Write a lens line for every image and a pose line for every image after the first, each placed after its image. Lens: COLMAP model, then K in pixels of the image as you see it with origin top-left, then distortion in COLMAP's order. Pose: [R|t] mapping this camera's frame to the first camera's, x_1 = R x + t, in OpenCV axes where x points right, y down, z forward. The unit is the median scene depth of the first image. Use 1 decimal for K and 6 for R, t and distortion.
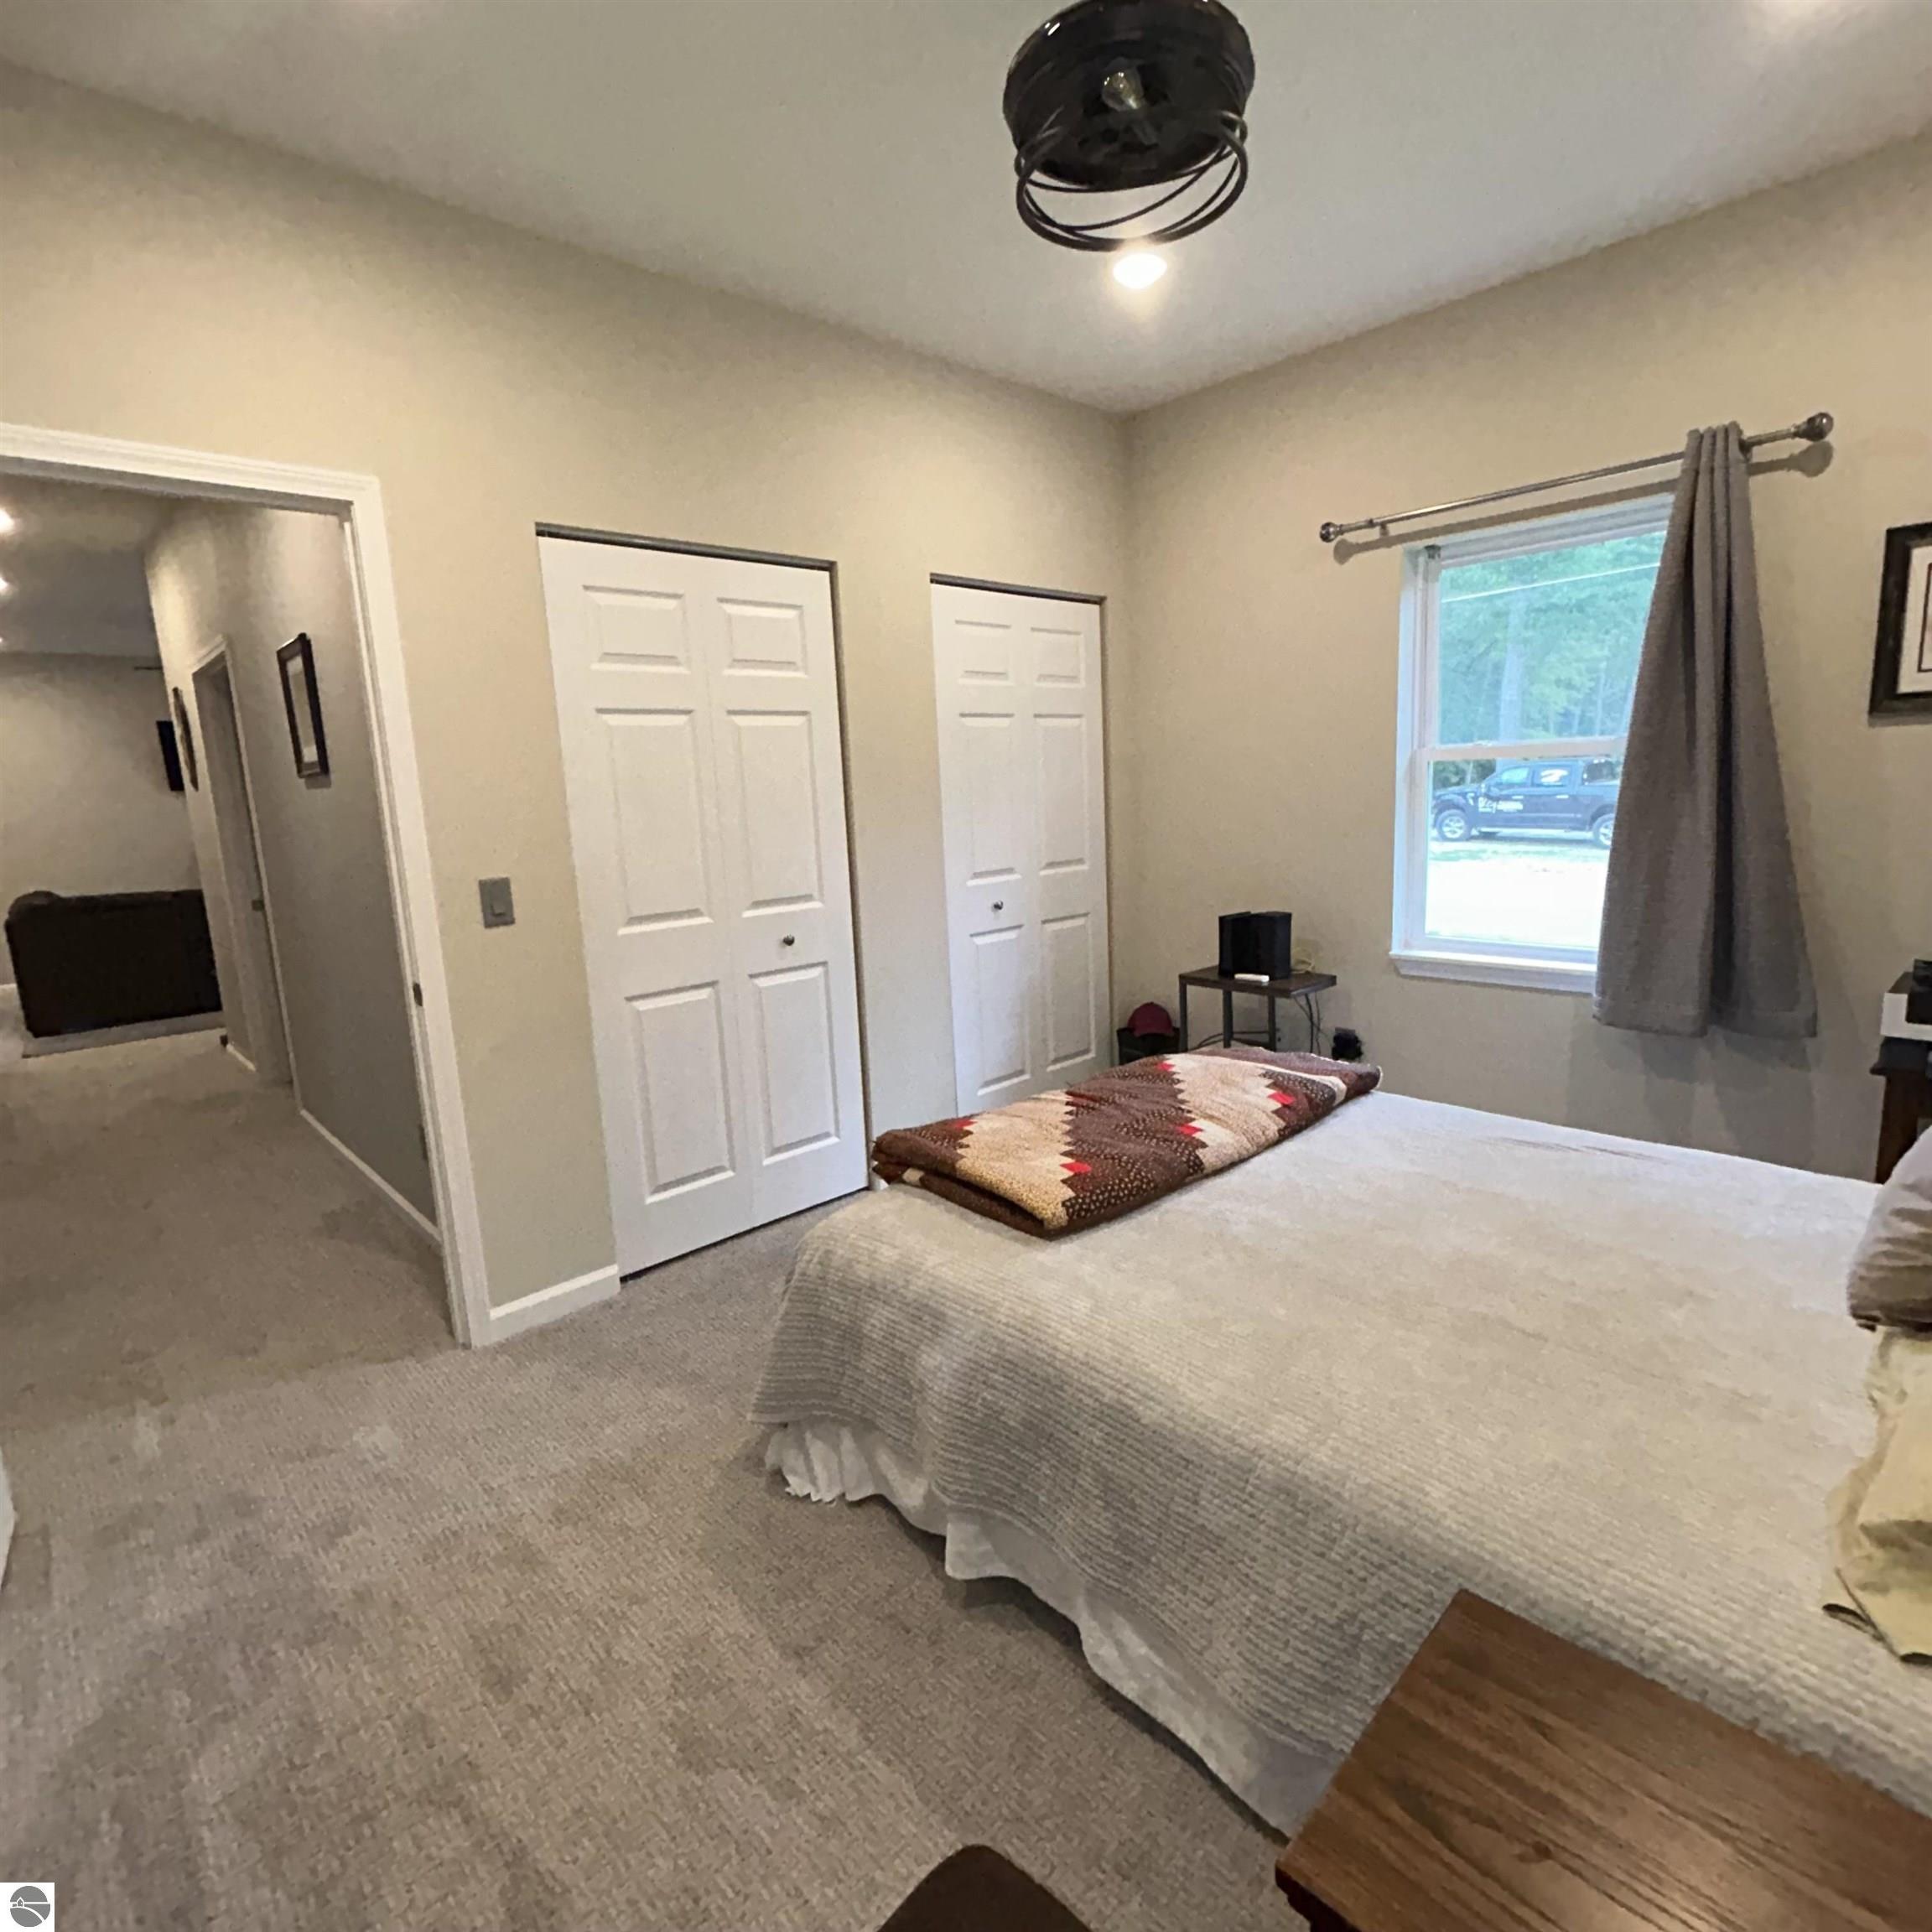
lens RADIAL K [[1044.1, 0, 964.2], [0, 1044.1, 965.2], [0, 0, 1]] dist [-0.004486, 0.004341]
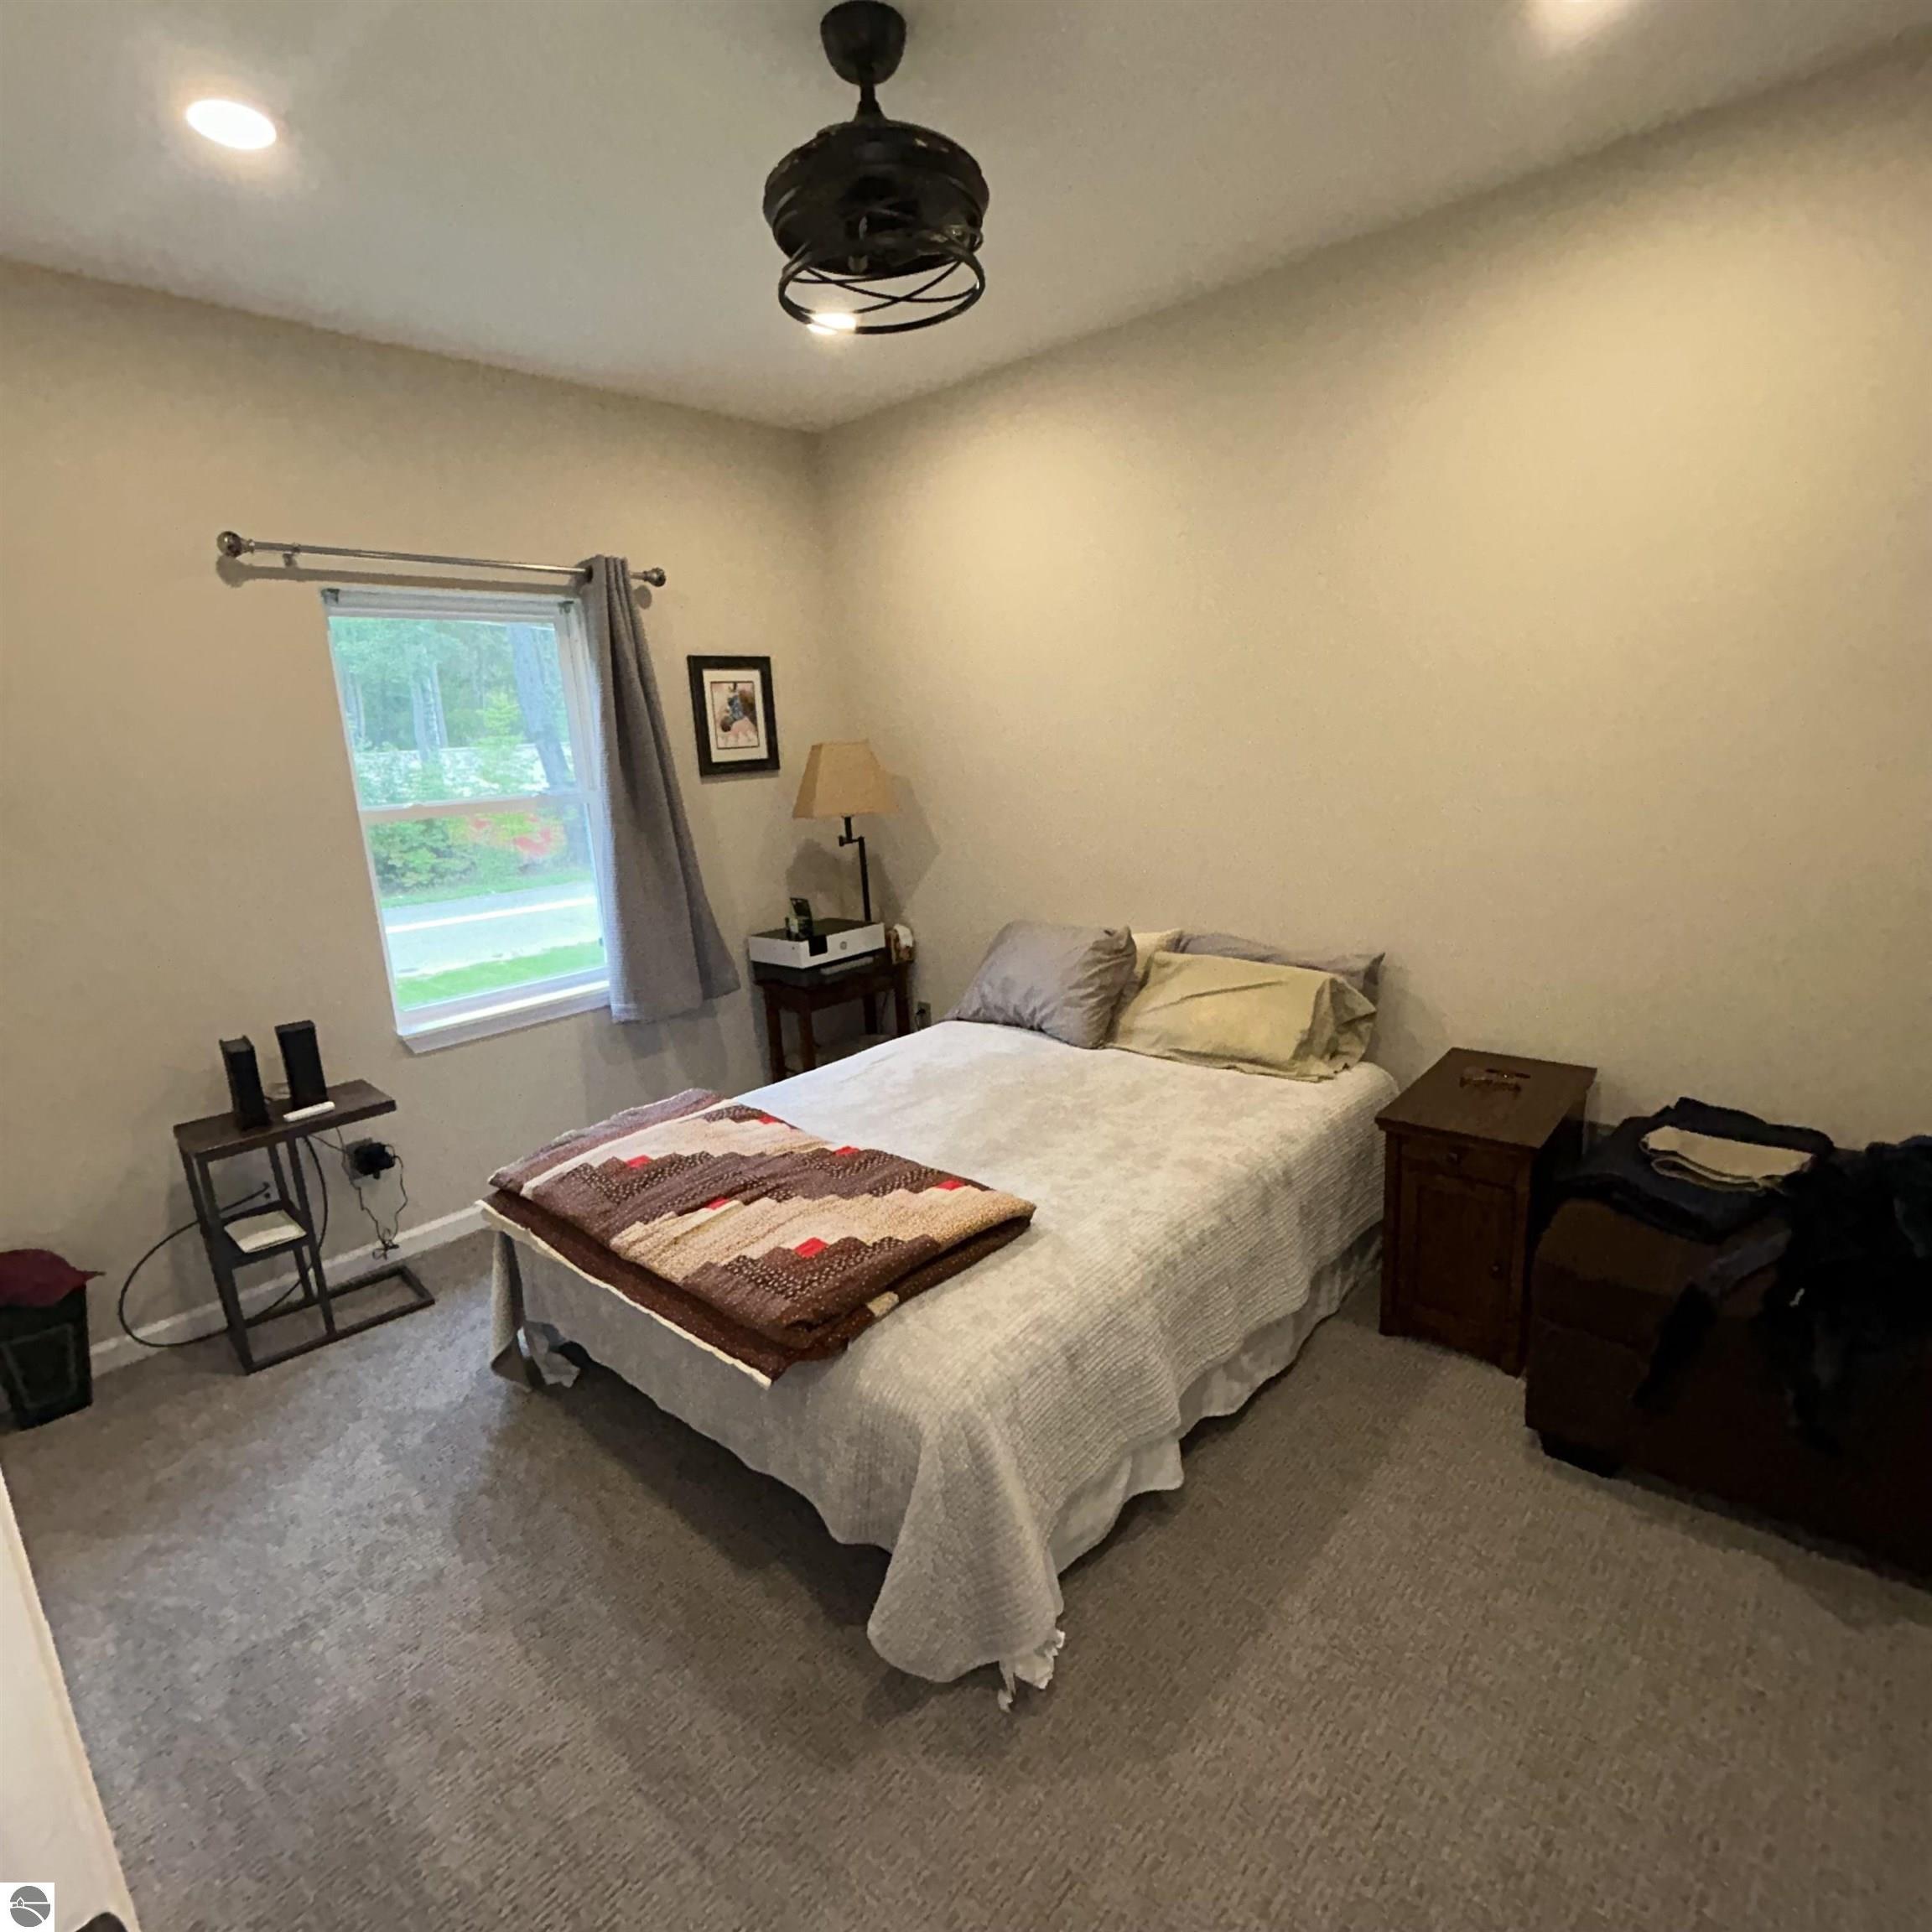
lens RADIAL K [[1044.1, 0, 964.6], [0, 1044.1, 967.1], [0, 0, 1]] dist [-0.004486, 0.004341]
pose [[-0.085053, -0.168826, 0.981969, -0.719830], [0.235803, 0.954133, 0.184464, -0.169183], [-0.968072, 0.247241, -0.041342, 0.782100]]
